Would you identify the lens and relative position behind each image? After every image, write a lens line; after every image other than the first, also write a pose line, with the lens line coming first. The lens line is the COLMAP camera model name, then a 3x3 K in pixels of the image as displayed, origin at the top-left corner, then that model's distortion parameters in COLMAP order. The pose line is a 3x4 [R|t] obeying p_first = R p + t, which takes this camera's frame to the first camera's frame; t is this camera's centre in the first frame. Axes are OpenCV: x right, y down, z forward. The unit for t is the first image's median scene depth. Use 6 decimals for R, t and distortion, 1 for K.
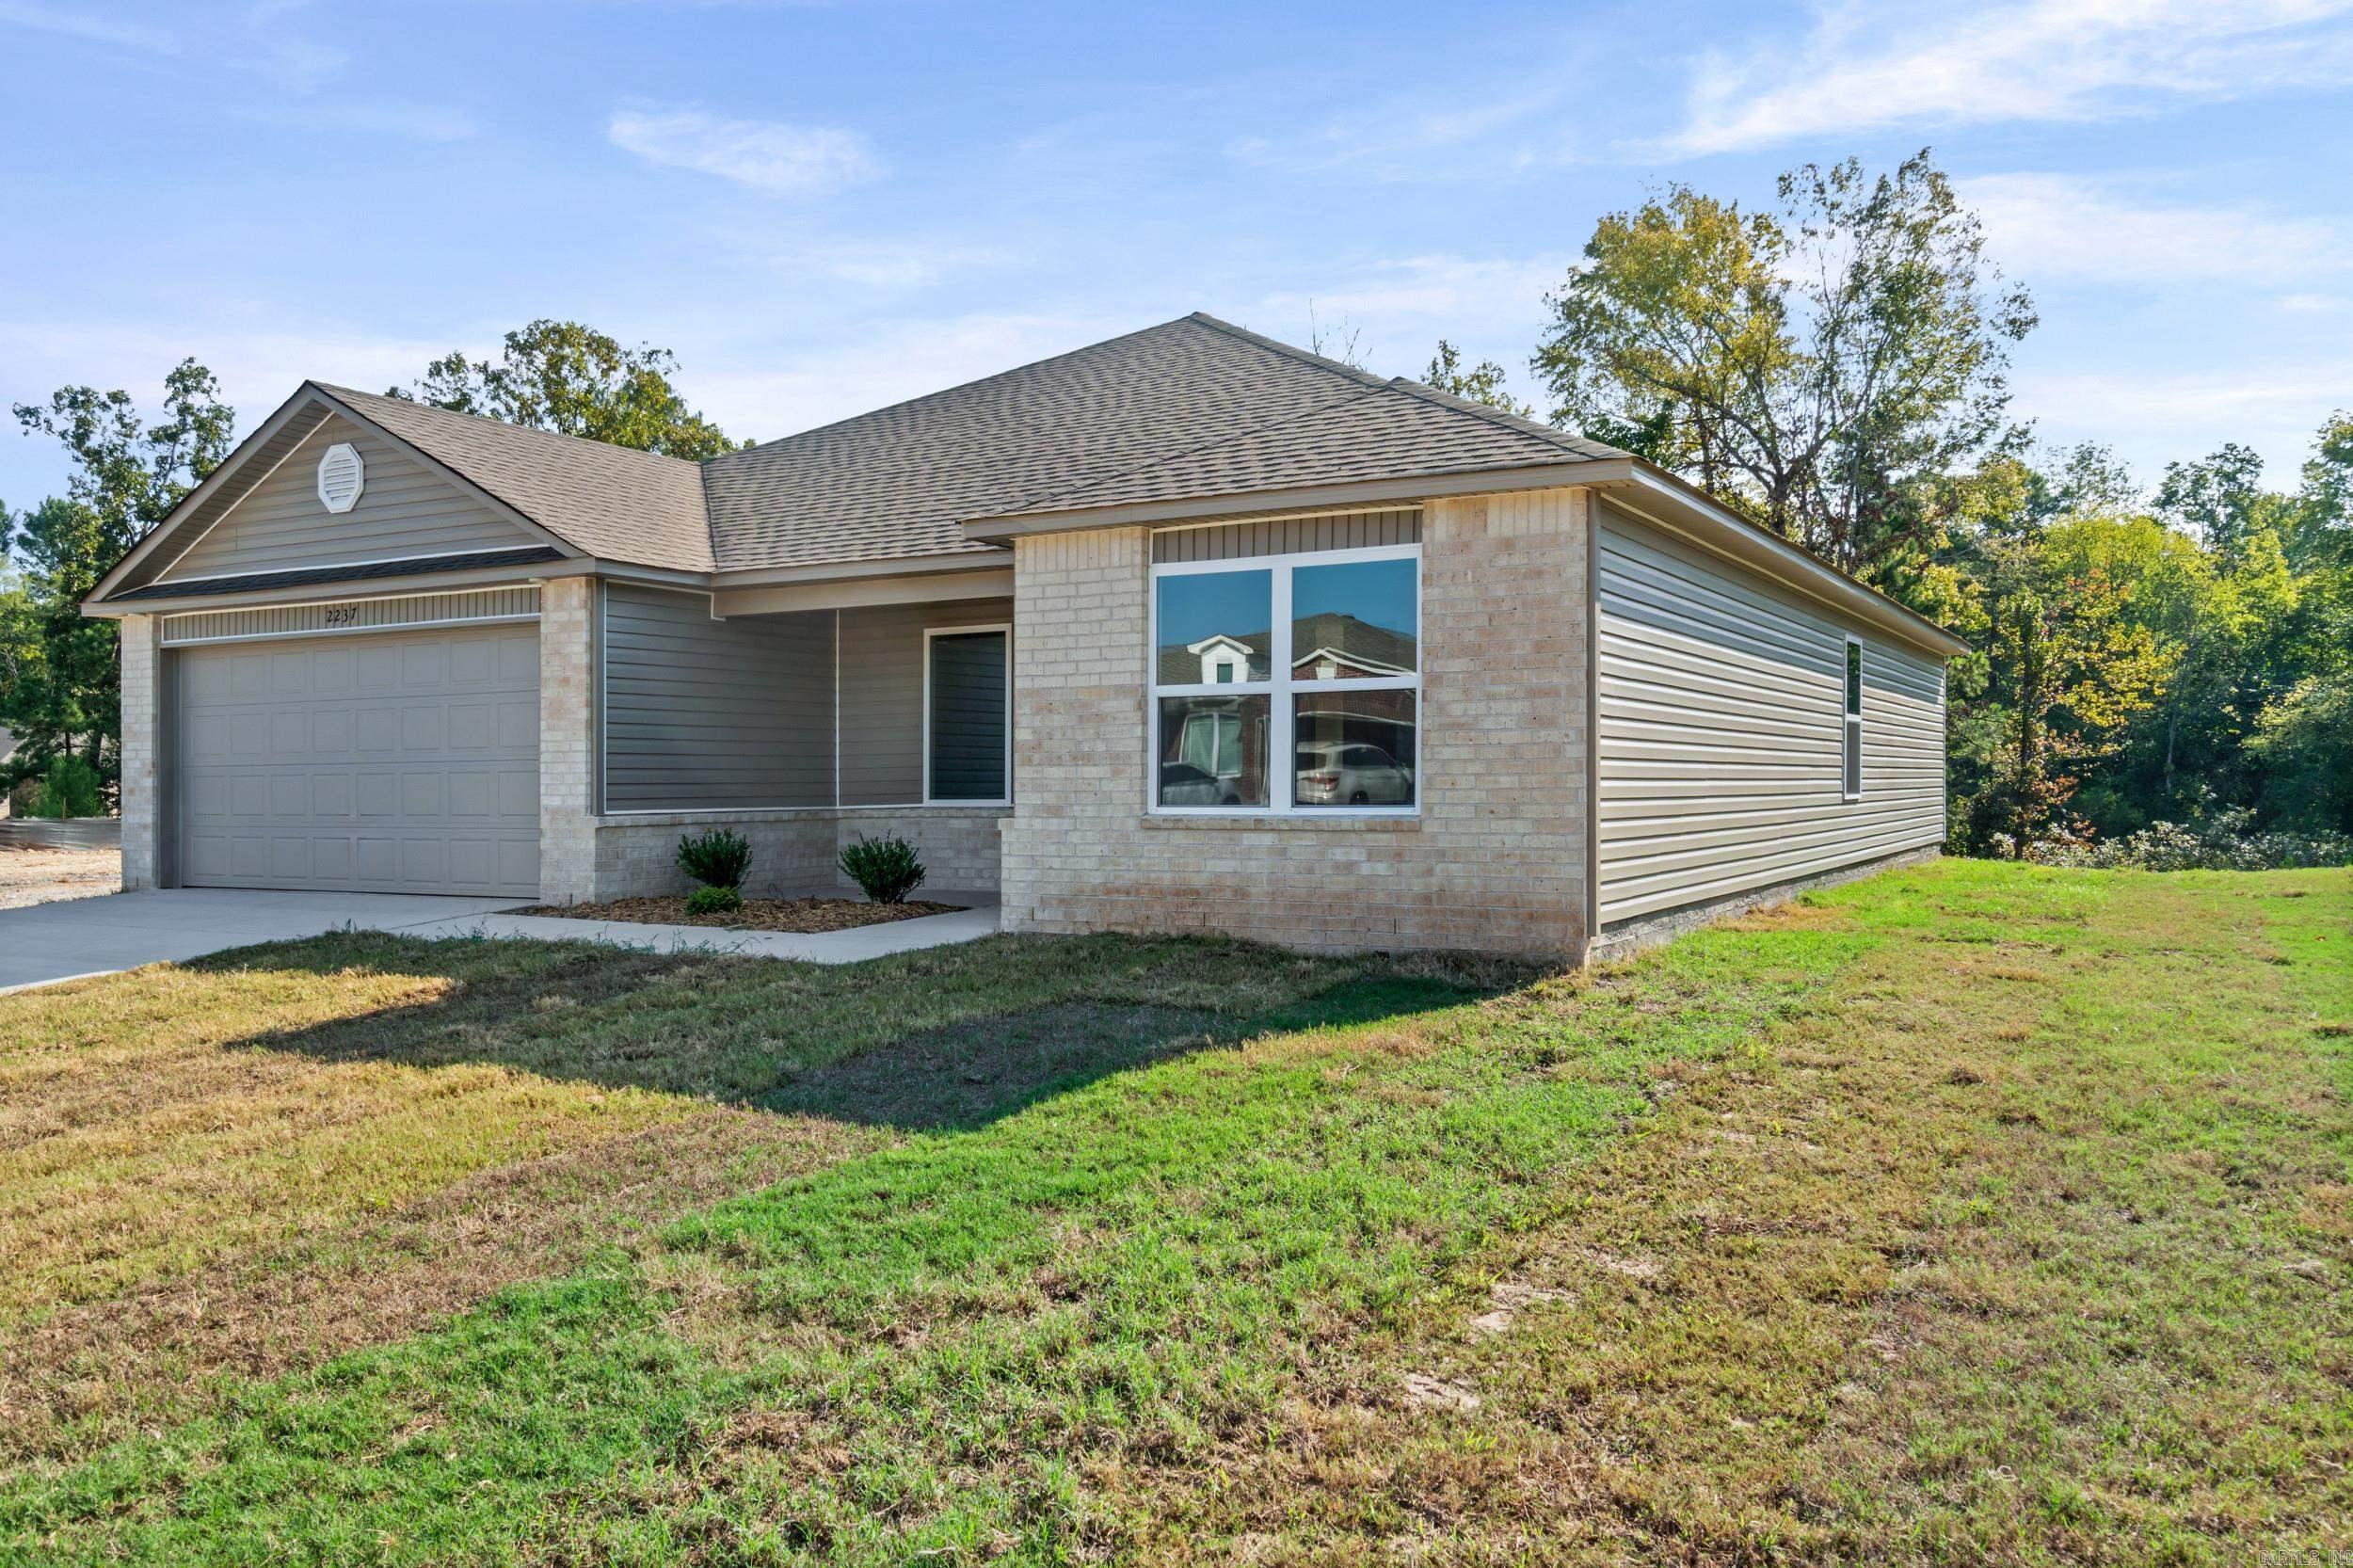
lens RADIAL K [[1828.8, 0, 1175.2], [0, 1828.8, 774.7], [0, 0, 1]] dist [-0.005490, 0.006979]
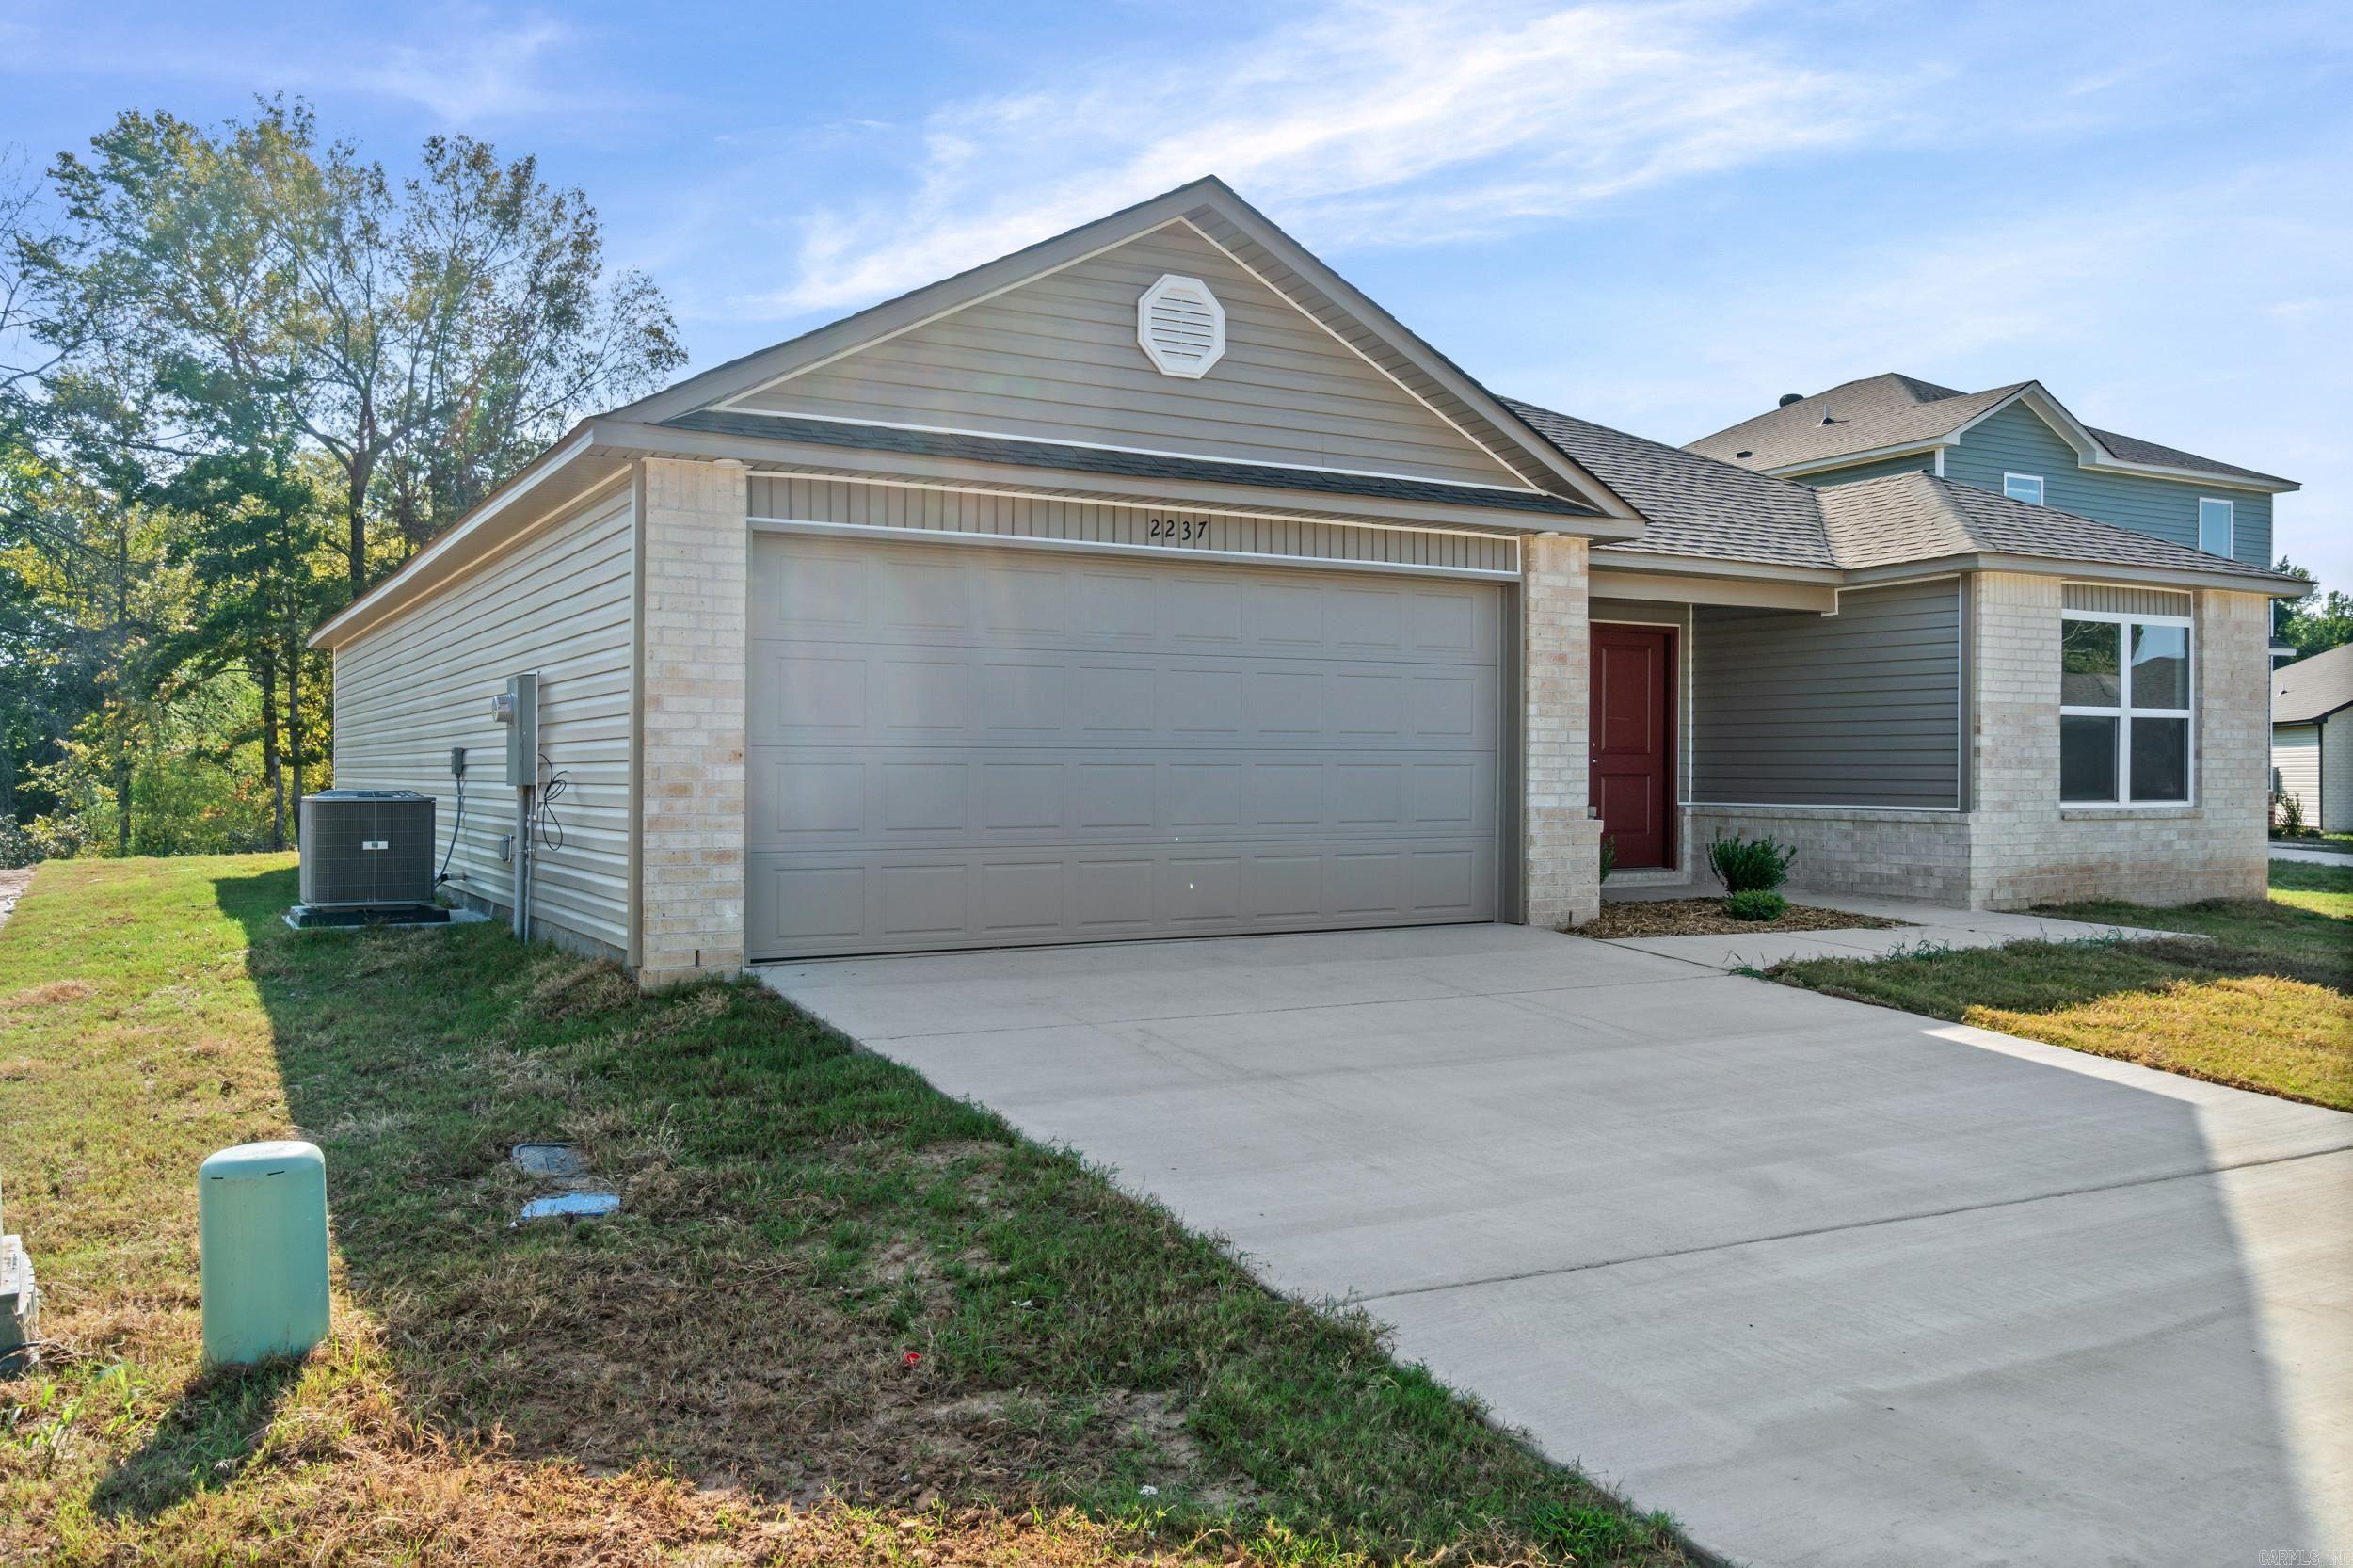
lens RADIAL K [[1828.8, 0, 1166.3], [0, 1828.8, 790.1], [0, 0, 1]] dist [-0.005490, 0.006979]
pose [[0.510527, 0.000250, 0.859862, -1.355550], [-0.007626, 0.999962, 0.004237, 0.008162], [-0.859828, -0.008720, 0.510509, 0.858146]]
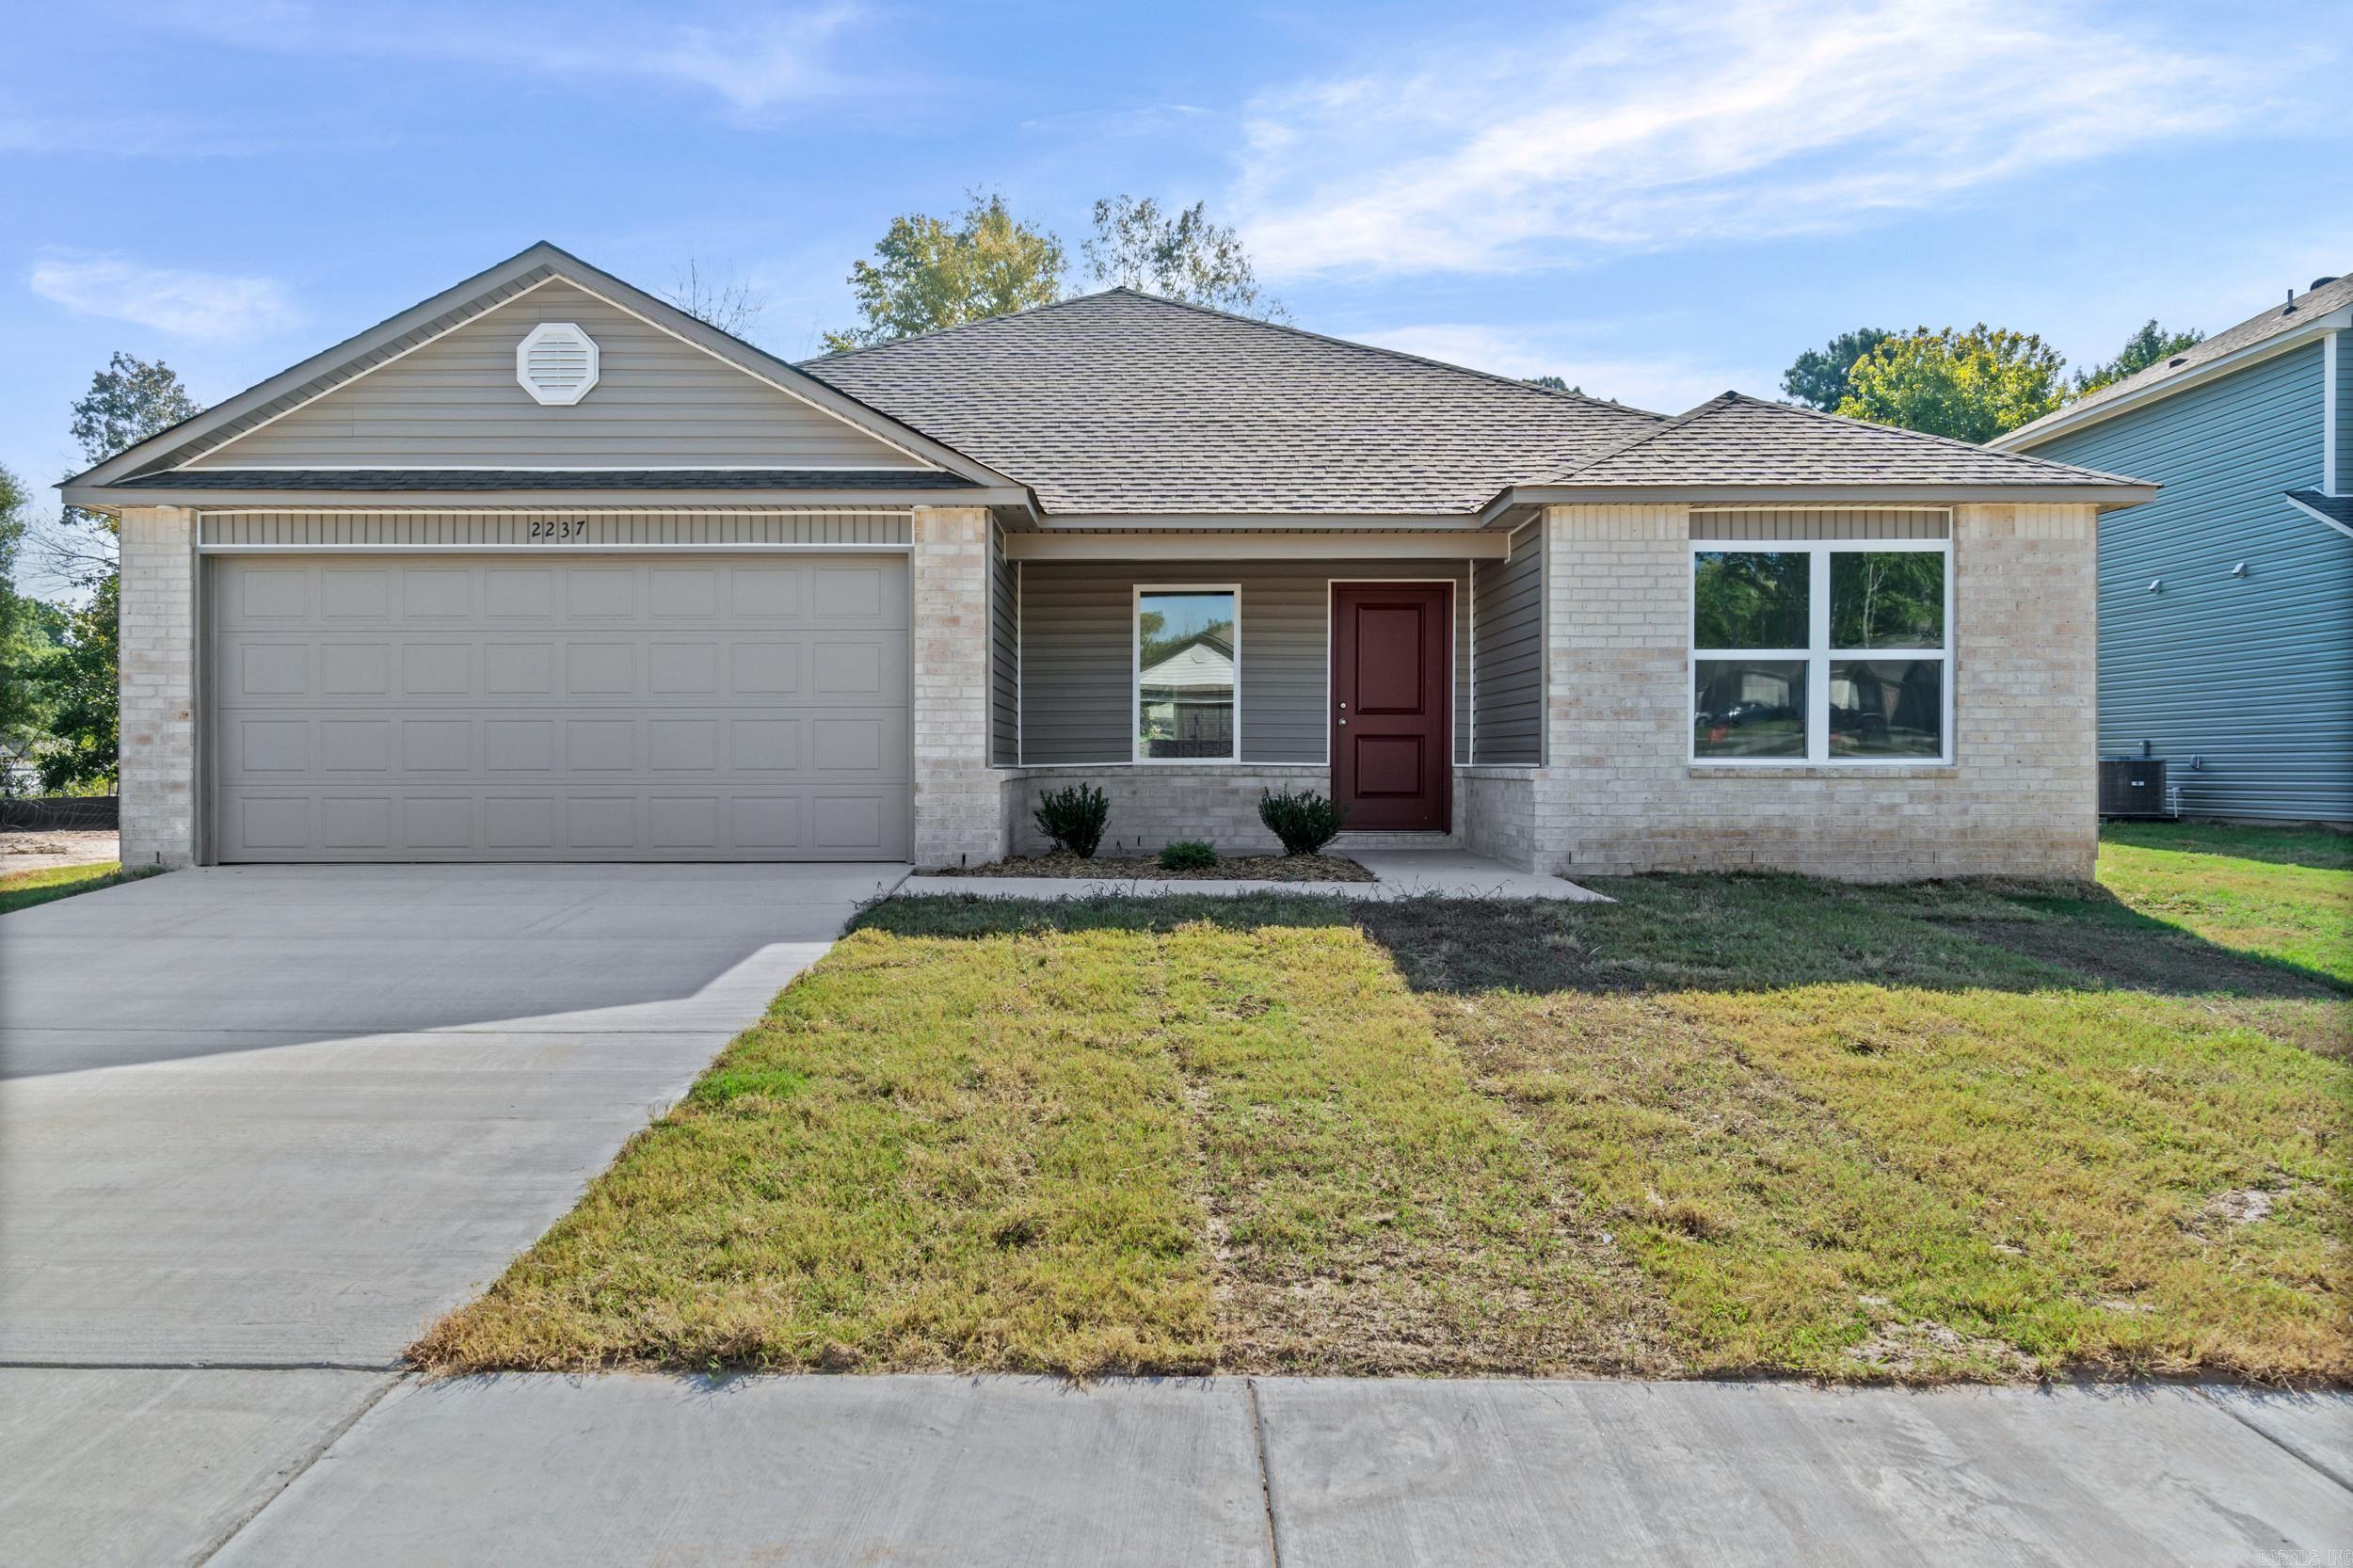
lens RADIAL K [[1828.8, 0, 1140.8], [0, 1828.8, 797.1], [0, 0, 1]] dist [-0.005490, 0.006979]
pose [[0.870827, -0.000372, 0.491589, -0.826606], [-0.007549, 0.999872, 0.014128, 0.027245], [-0.491531, -0.016014, 0.870713, 0.187868]]
